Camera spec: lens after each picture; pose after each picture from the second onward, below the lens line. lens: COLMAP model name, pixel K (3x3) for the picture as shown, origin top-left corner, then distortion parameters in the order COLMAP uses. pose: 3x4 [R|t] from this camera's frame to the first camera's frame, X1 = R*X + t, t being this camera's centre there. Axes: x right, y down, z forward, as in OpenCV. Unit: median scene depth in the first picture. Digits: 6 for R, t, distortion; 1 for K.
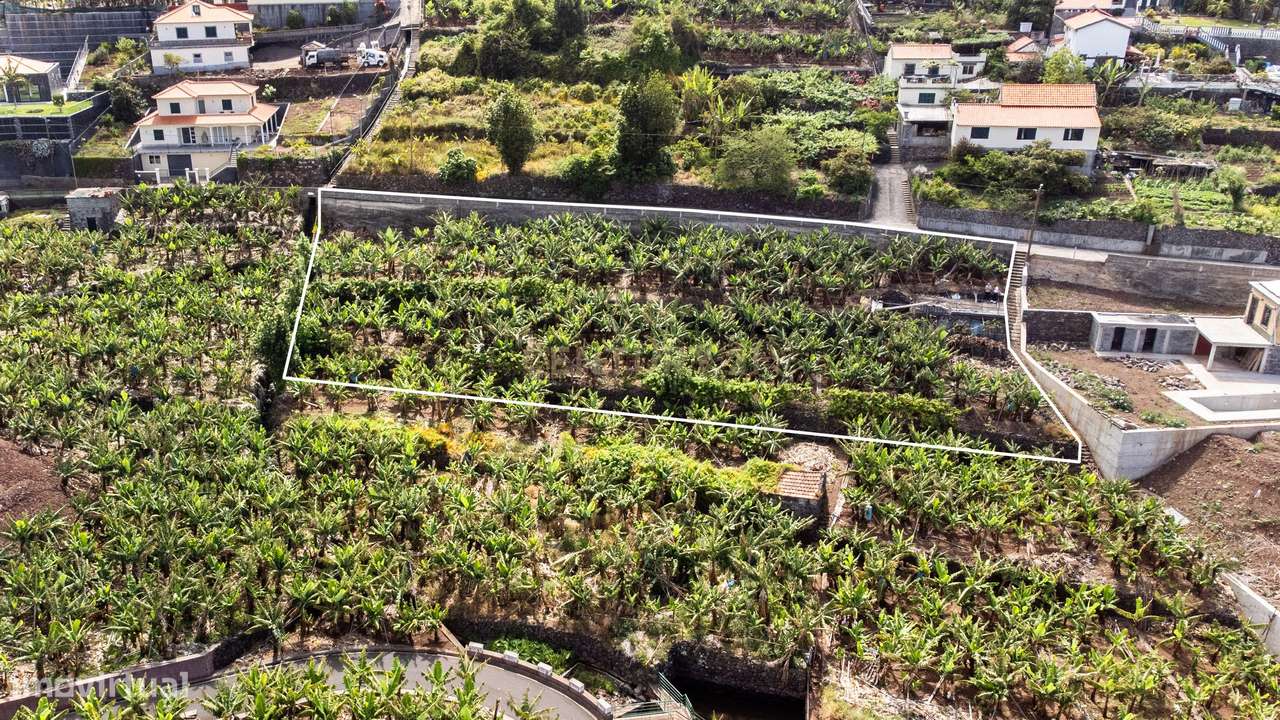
lens RADIAL K [[1156.7, 0, 527.5], [0, 1156.7, 374.1], [0, 0, 1]] dist [0.029713, 0.054614]
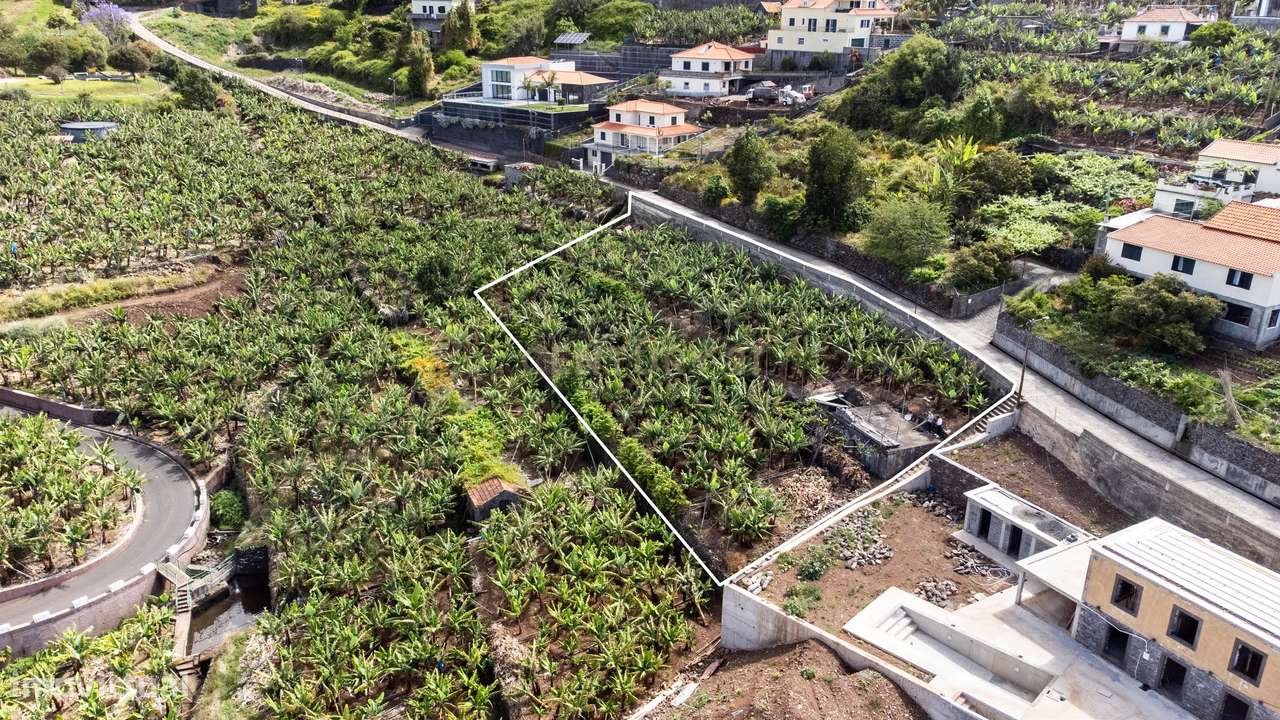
lens RADIAL K [[961.9, 0, 643.6], [0, 961.9, 361.6], [0, 0, 1]] dist [0.027402, 0.057968]
pose [[0.657666, 0.289937, -0.695278, 0.646566], [-0.299888, 0.947444, 0.111427, -0.113017], [0.691044, 0.135224, 0.710051, 0.328037]]
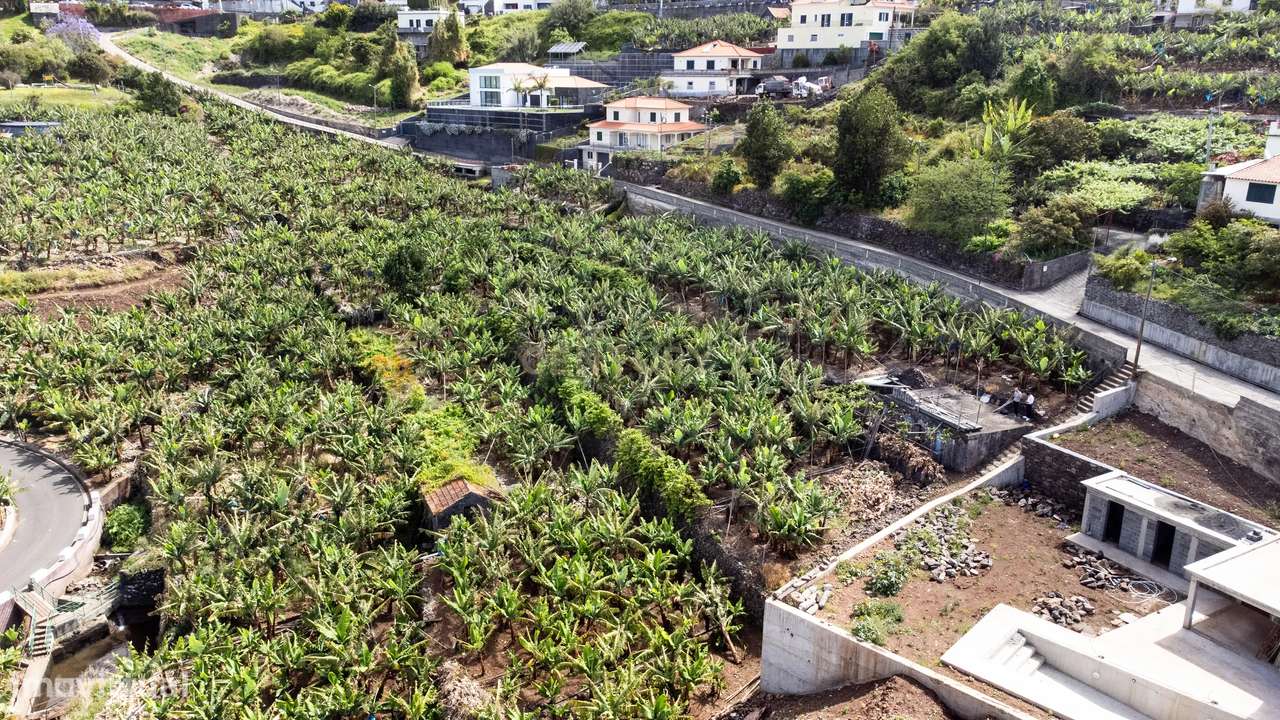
lens RADIAL K [[961.9, 0, 642.6], [0, 961.9, 359.4], [0, 0, 1]] dist [0.027402, 0.057968]
pose [[0.659238, 0.240419, -0.712463, 0.565330], [-0.296615, 0.953820, 0.047408, -0.050736], [0.690959, 0.180074, 0.700106, 0.426888]]
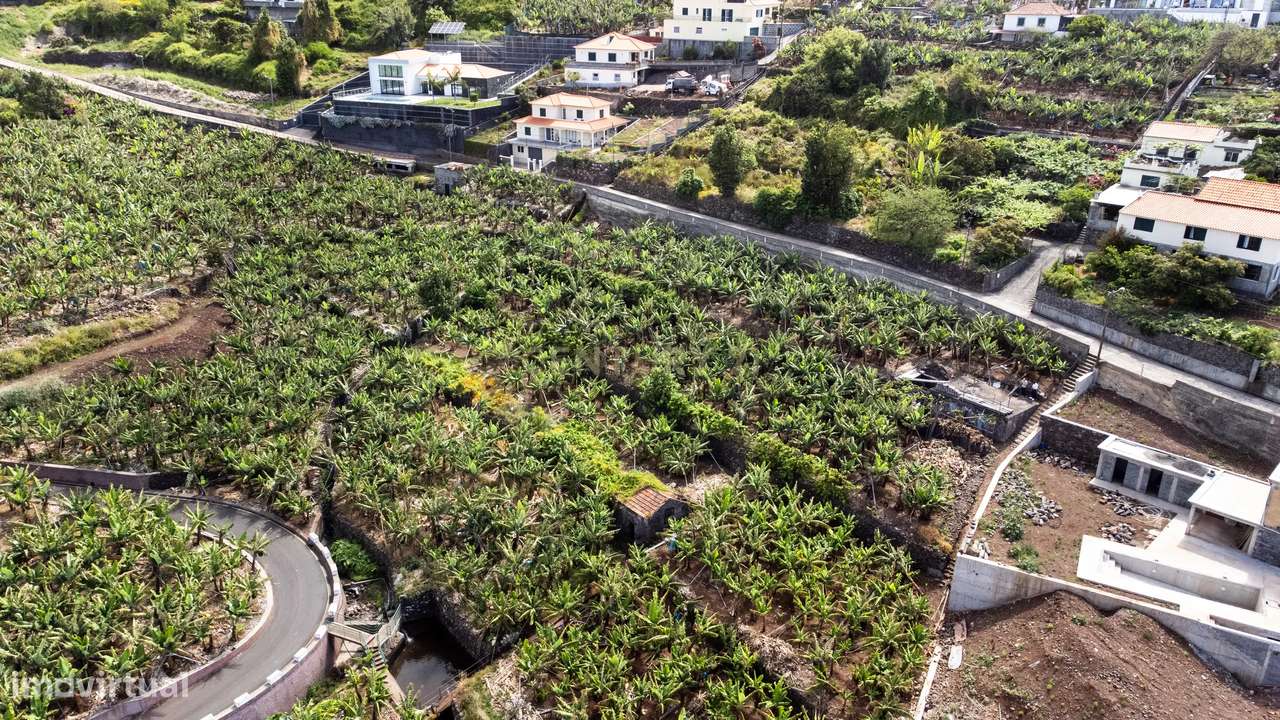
lens RADIAL K [[961.9, 0, 646.3], [0, 961.9, 360.3], [0, 0, 1]] dist [0.027402, 0.057968]
pose [[0.837361, 0.230061, -0.495881, 0.465347], [-0.224199, 0.971858, 0.072299, -0.071496], [0.498559, 0.050636, 0.865375, 0.150760]]
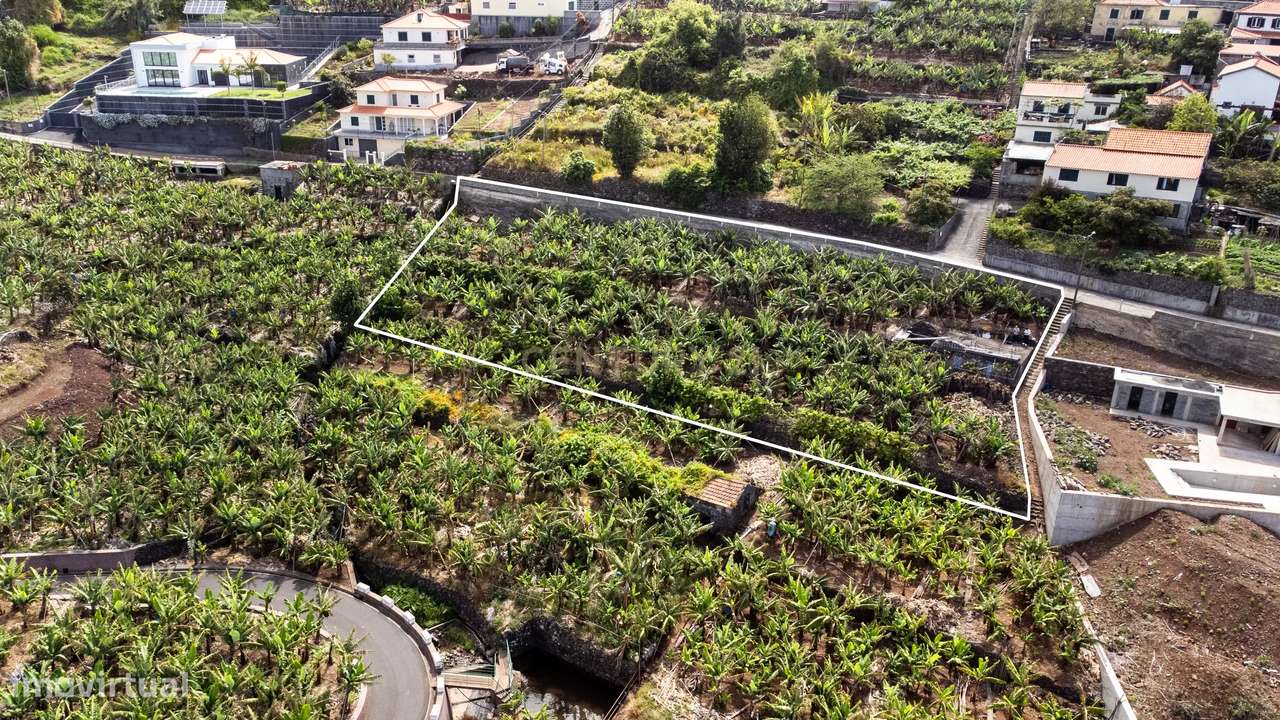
lens RADIAL K [[1040.5, 0, 597.5], [0, 1040.5, 360.7], [0, 0, 1]] dist [0.043028, 0.029899]
pose [[0.960749, 0.125963, -0.247174, 0.245714], [-0.124979, 0.991963, 0.019732, -0.019291], [0.247673, 0.011934, 0.968770, 0.043137]]
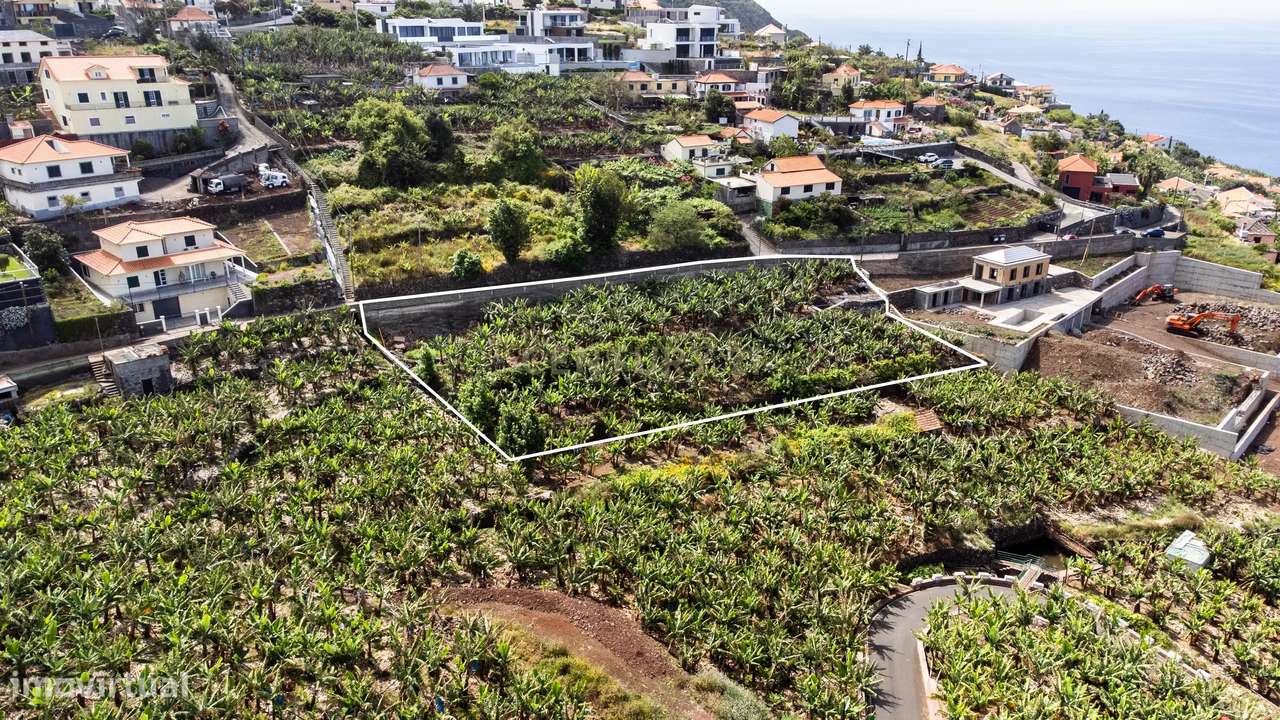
lens RADIAL K [[946.6, 0, 642.8], [0, 946.6, 361.1], [0, 0, 1]] dist [0.026537, 0.049504]
pose [[0.738831, -0.218421, 0.637512, -0.603063], [0.236590, 0.969871, 0.058101, -0.106002], [-0.630995, 0.107902, 0.768246, 0.179454]]
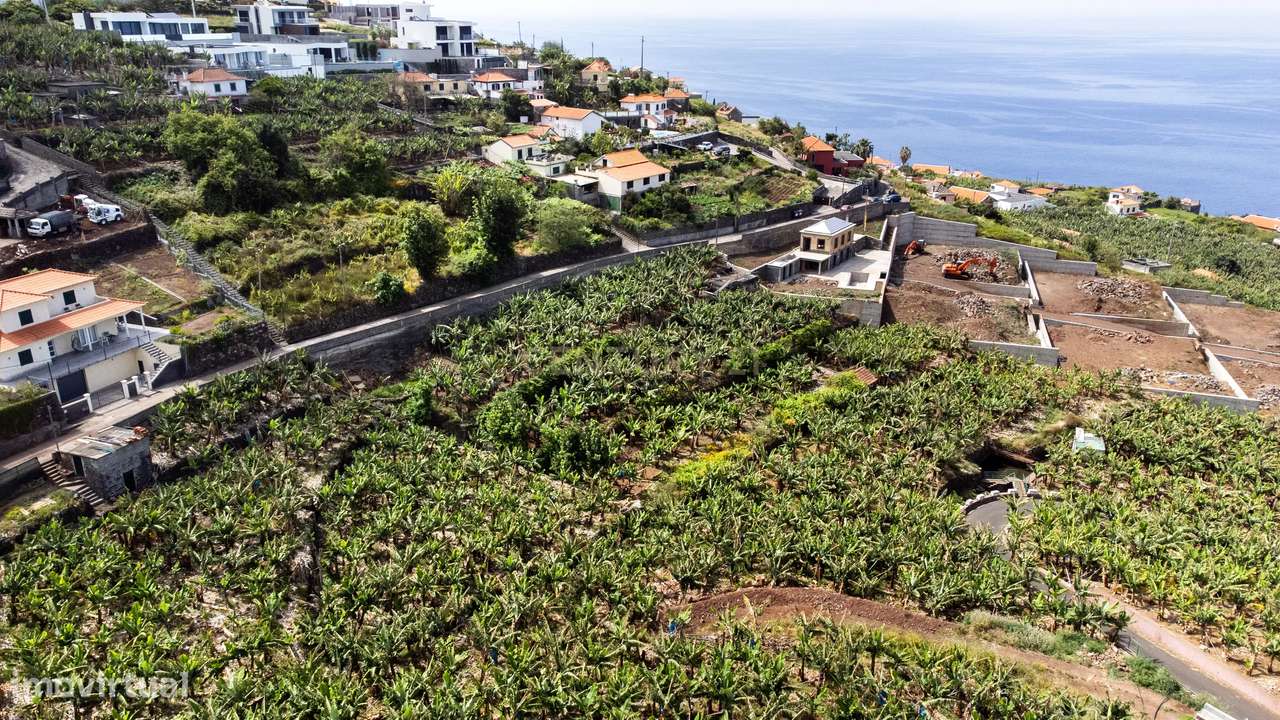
lens RADIAL K [[946.6, 0, 642.4], [0, 946.6, 357.3], [0, 0, 1]] dist [0.026537, 0.049504]
pose [[0.375937, -0.304665, 0.875129, -0.813474], [0.332229, 0.925935, 0.179634, -0.215608], [-0.865040, 0.223212, 0.449312, 0.457181]]
